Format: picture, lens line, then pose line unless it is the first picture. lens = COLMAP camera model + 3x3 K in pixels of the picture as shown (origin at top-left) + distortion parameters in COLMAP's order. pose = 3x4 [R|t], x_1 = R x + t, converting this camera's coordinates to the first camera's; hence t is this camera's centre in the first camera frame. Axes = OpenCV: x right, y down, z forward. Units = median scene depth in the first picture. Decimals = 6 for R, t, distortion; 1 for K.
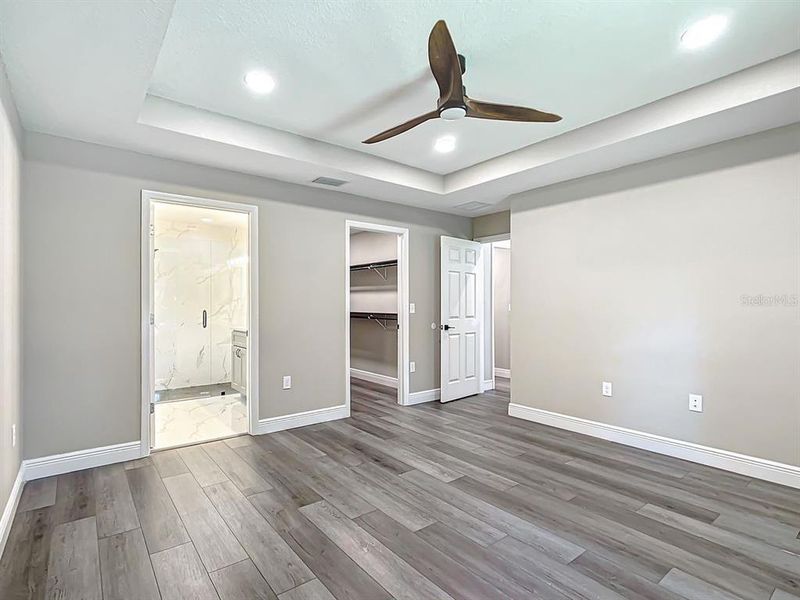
lens RADIAL K [[398.4, 0, 396.0], [0, 398.4, 306.7], [0, 0, 1]] dist [-0.006295, 0.003594]
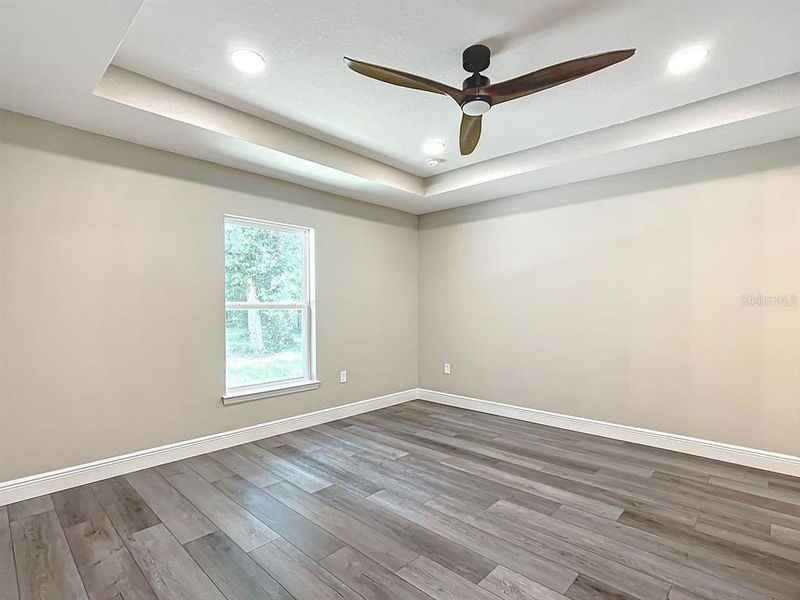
lens RADIAL K [[398.4, 0, 393.8], [0, 398.4, 307.7], [0, 0, 1]] dist [-0.006295, 0.003594]
pose [[-0.993216, 0.001041, -0.116277, 0.373693], [0.000858, 0.999998, 0.001624, -0.005701], [0.116279, 0.001513, -0.993215, 1.599062]]
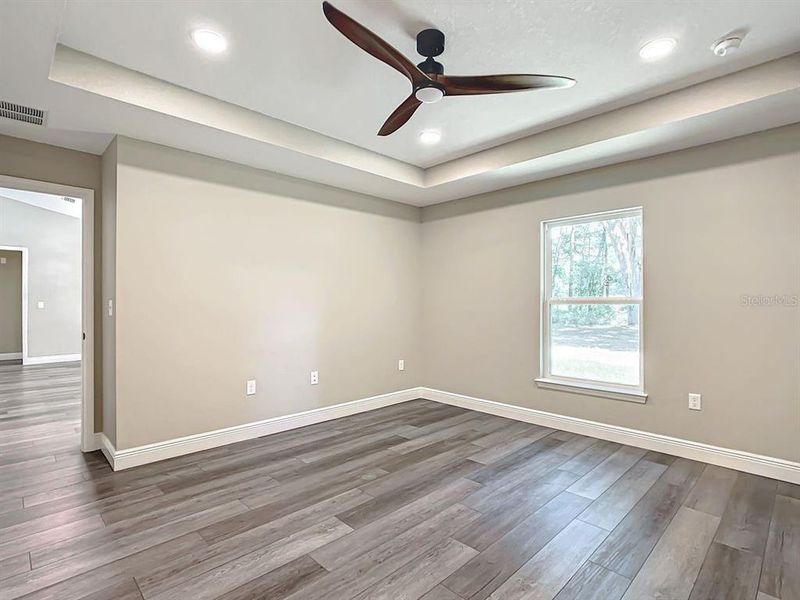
lens RADIAL K [[398.4, 0, 392.1], [0, 398.4, 300.1], [0, 0, 1]] dist [-0.006295, 0.003594]
pose [[-0.082822, 0.007437, 0.996537, -0.635819], [-0.000802, 0.999971, -0.007529, -0.003681], [-0.996564, -0.001423, -0.082814, 0.952708]]
